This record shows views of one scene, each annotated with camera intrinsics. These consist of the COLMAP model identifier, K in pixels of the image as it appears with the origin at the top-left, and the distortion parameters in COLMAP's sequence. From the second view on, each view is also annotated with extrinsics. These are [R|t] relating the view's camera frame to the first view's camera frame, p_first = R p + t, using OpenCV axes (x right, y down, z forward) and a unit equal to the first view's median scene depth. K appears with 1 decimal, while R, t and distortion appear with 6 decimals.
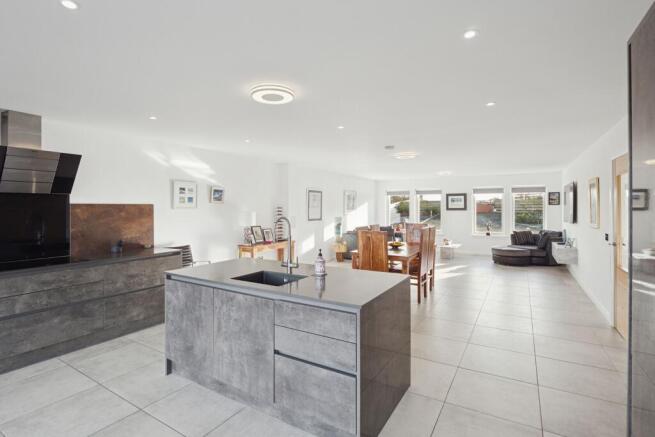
lens RADIAL K [[319.5, 0, 325.4], [0, 319.5, 212.4], [0, 0, 1]] dist [-0.000846, -0.012738]
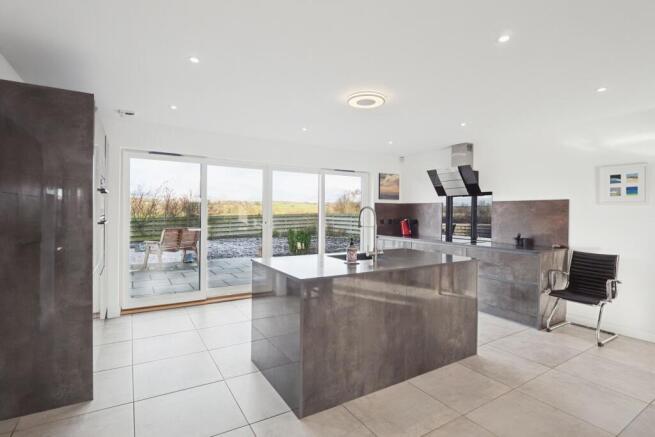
lens RADIAL K [[319.5, 0, 325.4], [0, 319.5, 212.4], [0, 0, 1]] dist [-0.000846, -0.012738]
pose [[-0.457109, -0.003138, -0.889405, 0.548396], [-0.022010, 0.999727, 0.007785, 0.018446], [0.889138, 0.023135, -0.457053, 0.831027]]
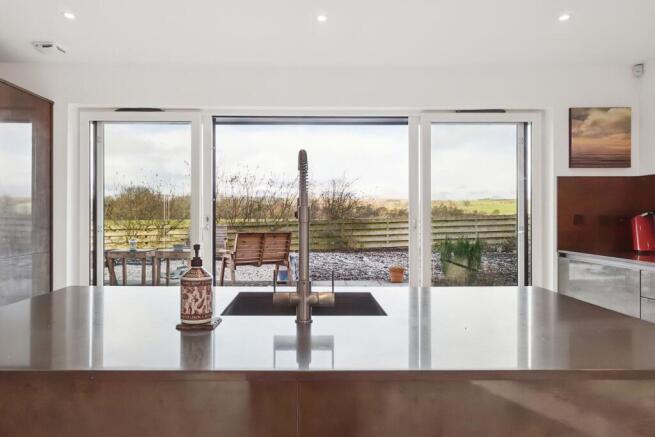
lens RADIAL K [[451.5, 0, 314.8], [0, 451.5, 216.3], [0, 0, 1]] dist [-0.001023, -0.001867]
pose [[-0.850179, 0.000173, -0.526494, 0.070861], [-0.008803, 0.999855, 0.014544, 0.049122], [0.526421, 0.017000, -0.850054, 0.875202]]
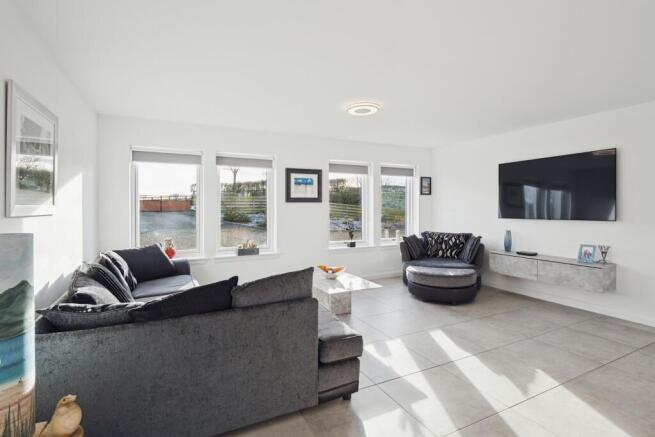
lens RADIAL K [[325.0, 0, 324.0], [0, 325.0, 209.4], [0, 0, 1]] dist [-0.002058, -0.001198]
pose [[0.536129, -0.005565, 0.844118, -0.002096], [0.012307, 0.999924, -0.001224, 0.011392], [-0.844047, 0.011045, 0.536156, 1.606524]]
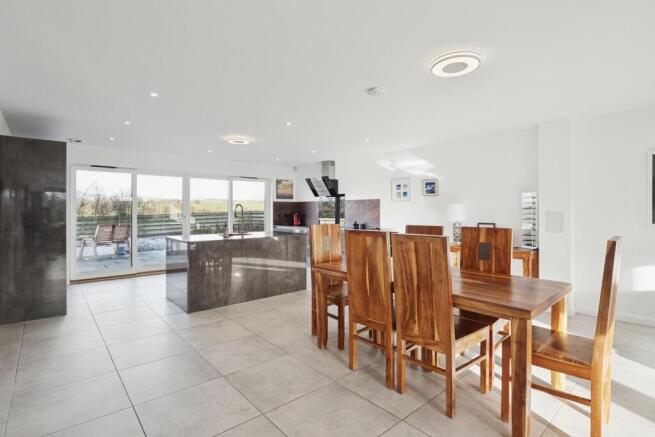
lens RADIAL K [[325.0, 0, 324.0], [0, 325.0, 209.4], [0, 0, 1]] dist [-0.002058, -0.001198]
pose [[-0.308312, -0.002561, -0.951282, 0.911997], [-0.013495, 0.999908, 0.001682, 0.020734], [0.951190, 0.013356, -0.308318, 1.241571]]
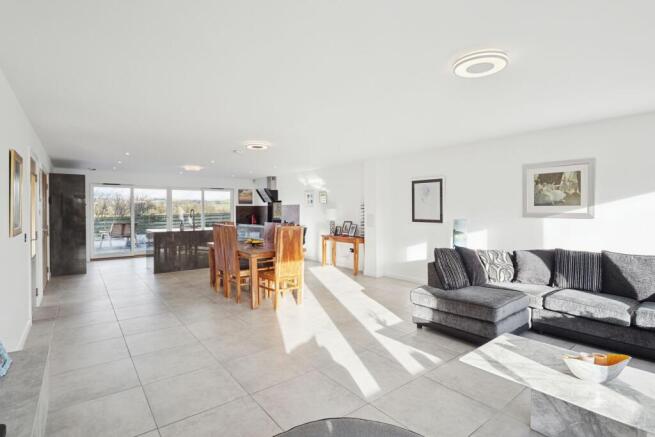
lens RADIAL K [[319.5, 0, 325.4], [0, 319.5, 212.4], [0, 0, 1]] dist [-0.000846, -0.012738]
pose [[-0.351629, 0.007610, -0.936109, 1.305690], [-0.011230, 0.999861, 0.012346, -0.004324], [0.936072, 0.014854, -0.351494, 1.907118]]
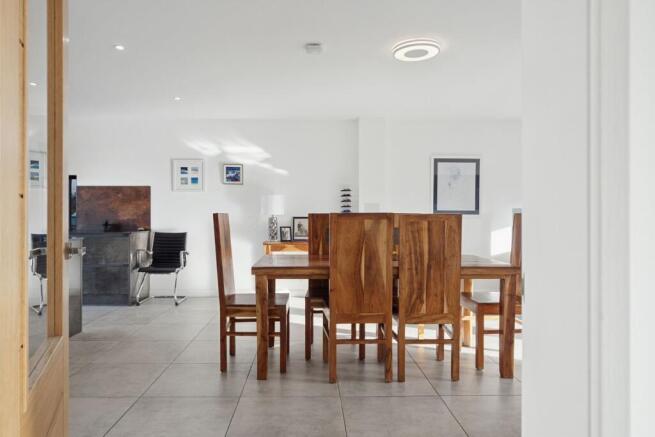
lens RADIAL K [[451.5, 0, 314.8], [0, 451.5, 216.3], [0, 0, 1]] dist [-0.001023, -0.001867]
pose [[0.537273, 0.002241, -0.843405, 0.889416], [-0.013643, 0.999889, -0.006035, 0.067866], [0.843298, 0.014749, 0.537244, 0.710576]]
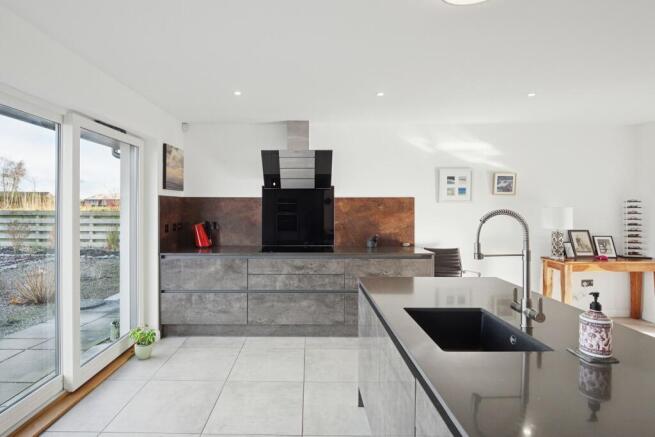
lens RADIAL K [[325.0, 0, 324.0], [0, 325.0, 209.4], [0, 0, 1]] dist [-0.002058, -0.001198]
pose [[0.517522, 0.006516, -0.855645, 0.101154], [-0.012162, 0.999926, 0.000258, 0.010880], [0.855584, 0.010273, 0.517562, 0.334033]]
